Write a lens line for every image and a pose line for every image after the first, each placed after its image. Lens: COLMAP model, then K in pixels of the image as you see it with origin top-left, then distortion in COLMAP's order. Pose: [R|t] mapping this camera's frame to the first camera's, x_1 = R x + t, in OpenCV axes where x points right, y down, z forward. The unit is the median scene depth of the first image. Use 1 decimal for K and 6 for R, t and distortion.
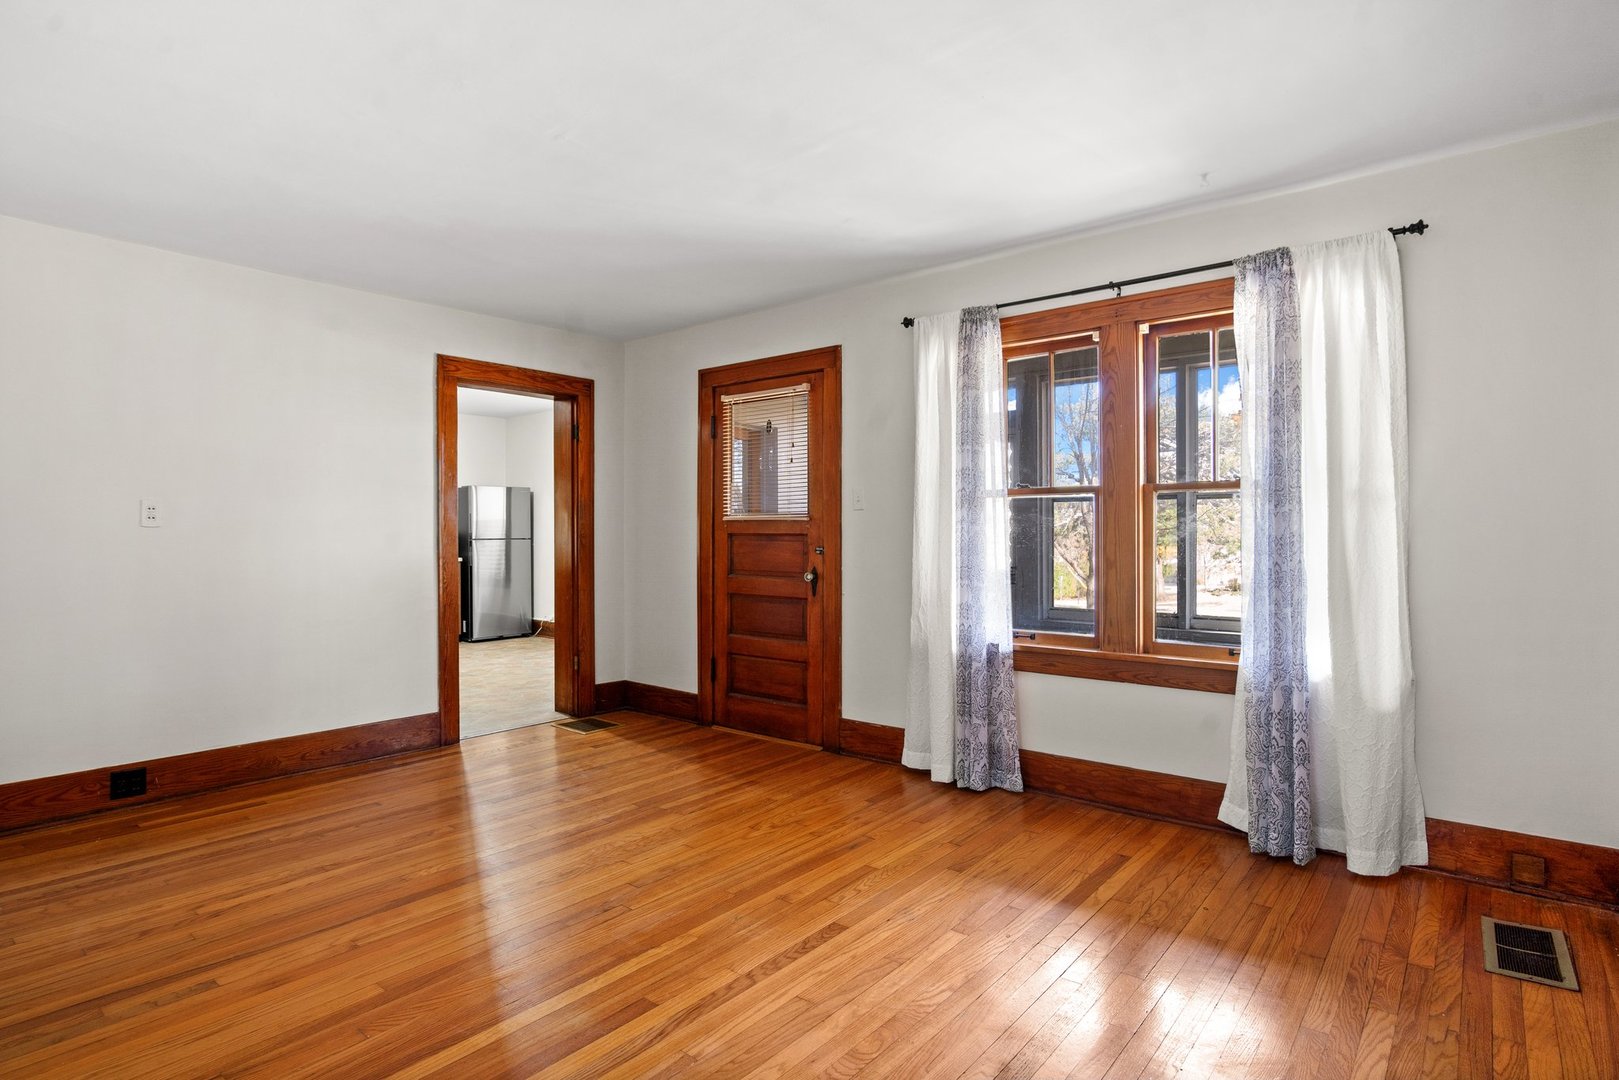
lens RADIAL K [[812.8, 0, 809.5], [0, 812.8, 540.0], [0, 0, 1]] dist [-0.015186, -0.000473]
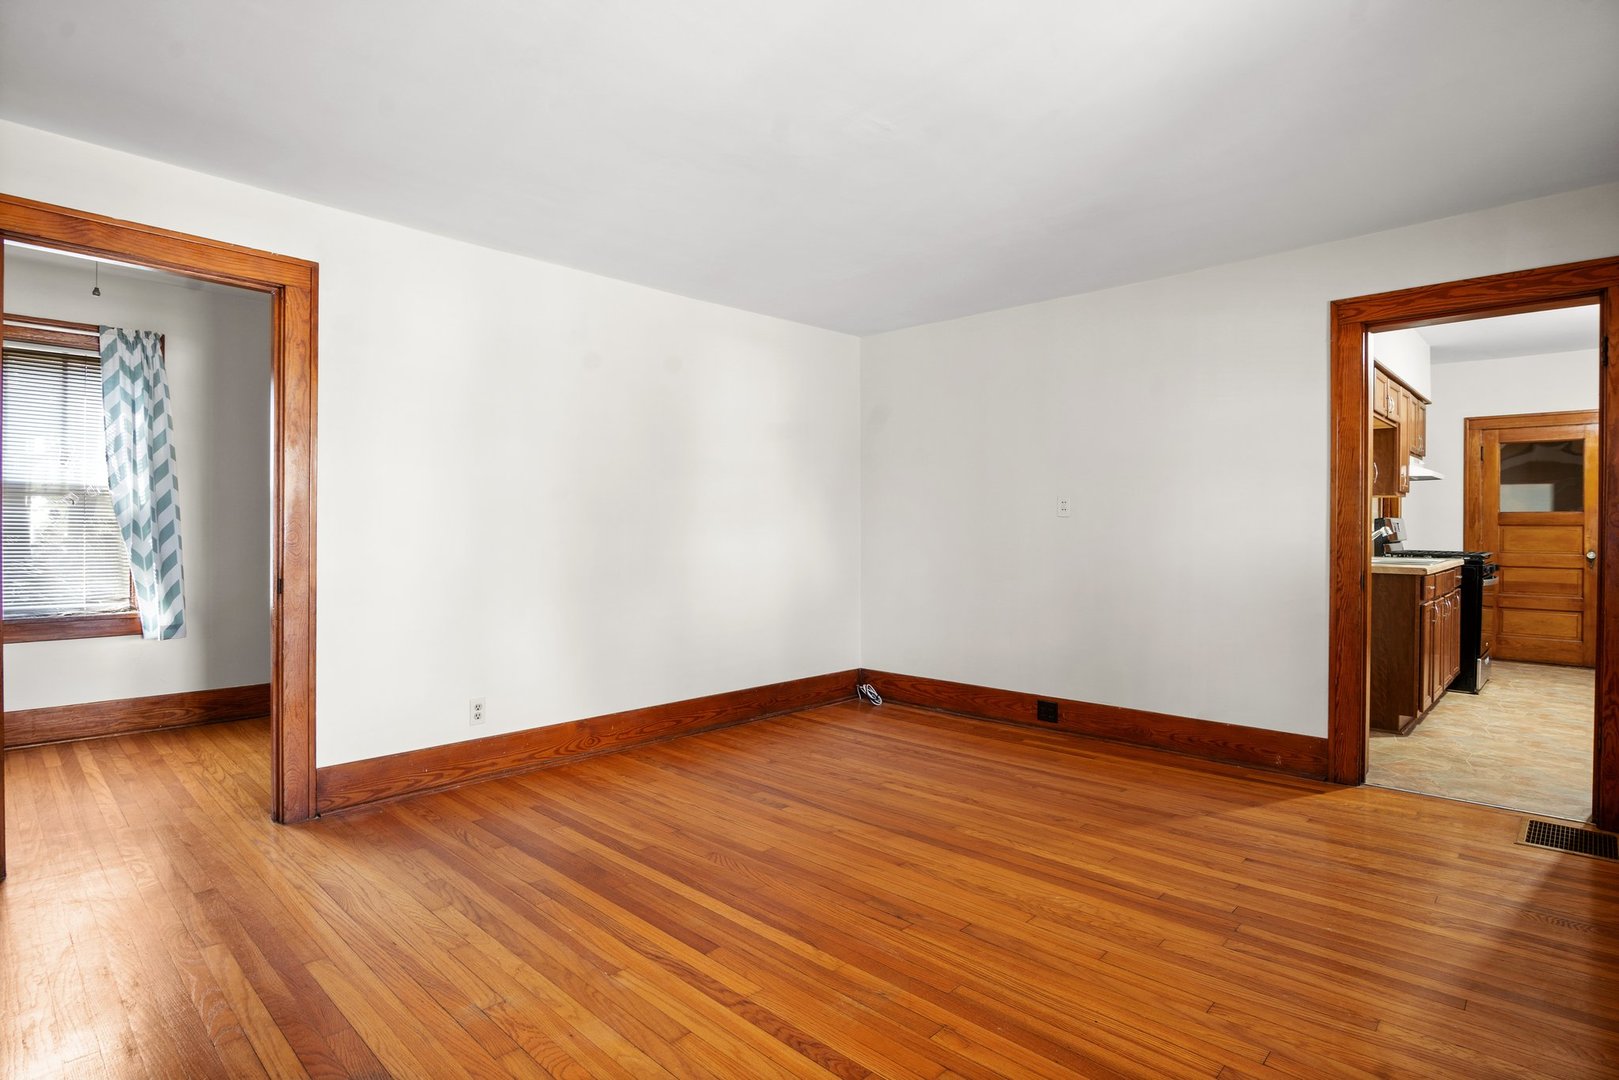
lens RADIAL K [[812.8, 0, 809.5], [0, 812.8, 540.0], [0, 0, 1]] dist [-0.015186, -0.000473]
pose [[-0.052403, 0.019523, -0.998435, 0.488200], [-0.007205, 0.999775, 0.019927, -0.002011], [0.998600, 0.008238, -0.052250, 0.661559]]
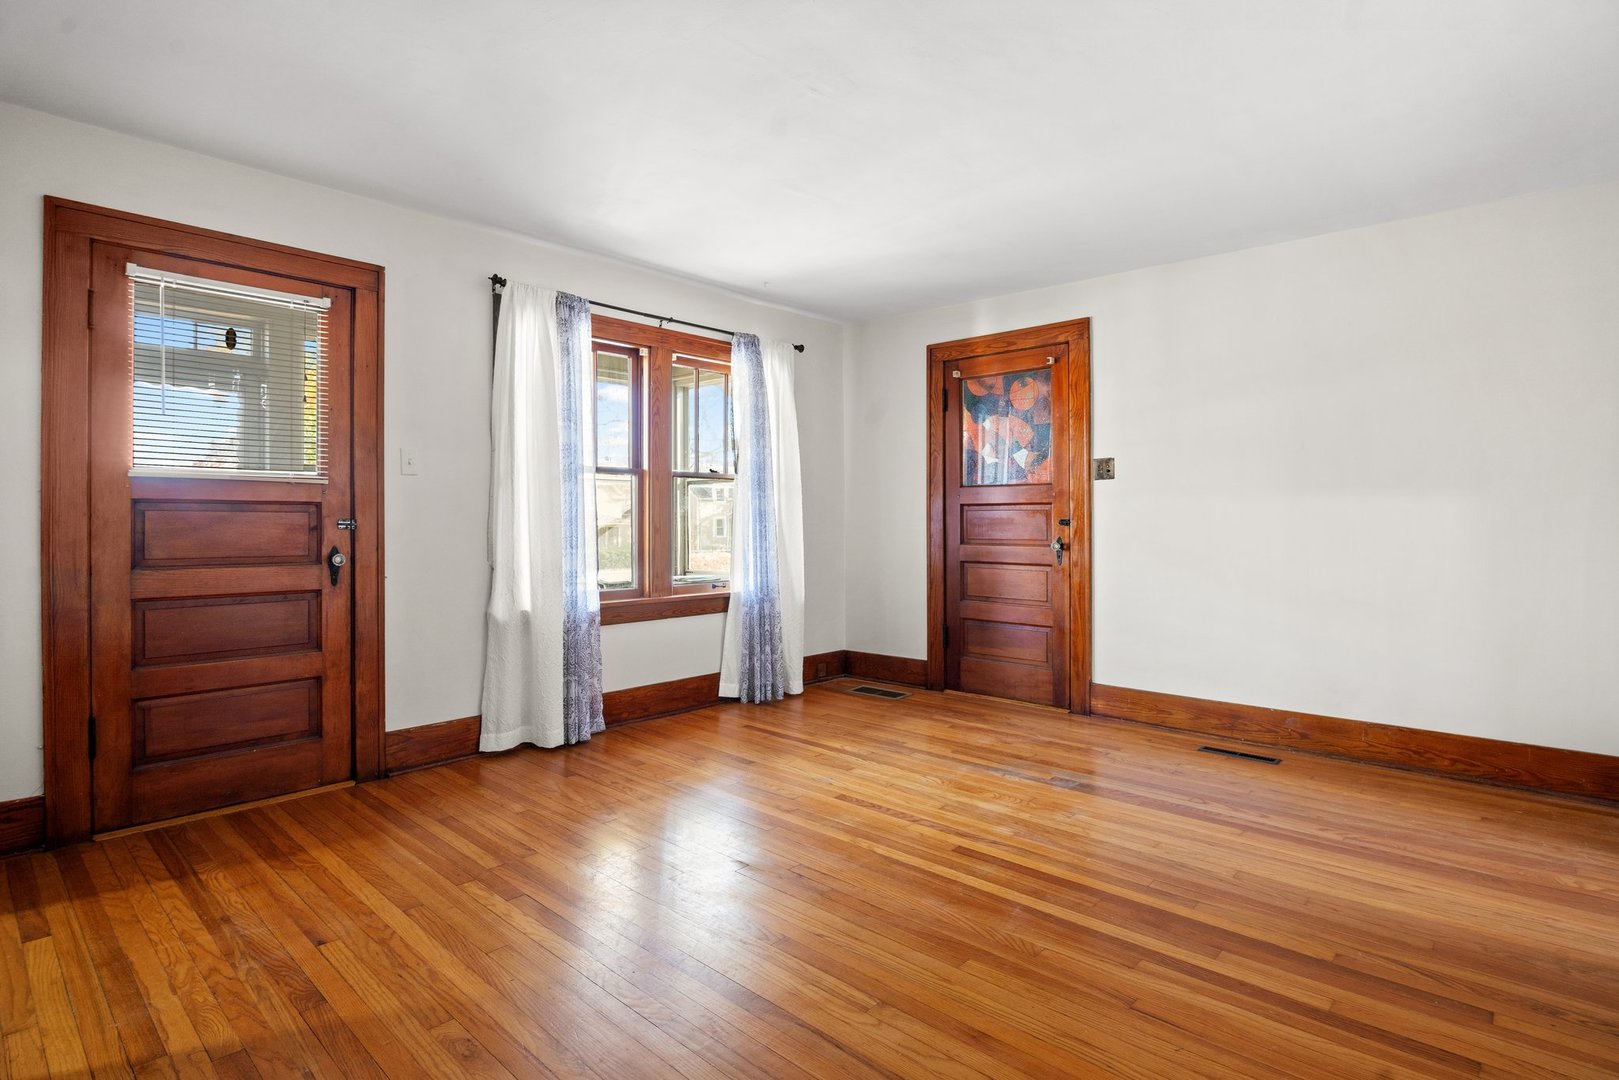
lens RADIAL K [[836.3, 0, 767.0], [0, 836.3, 524.1], [0, 0, 1]] dist [-0.010562, -0.000198]
pose [[0.088559, -0.009849, 0.996022, -0.906702], [-0.000024, 0.999951, 0.009890, 0.005845], [-0.996071, -0.000900, 0.088555, 0.667202]]
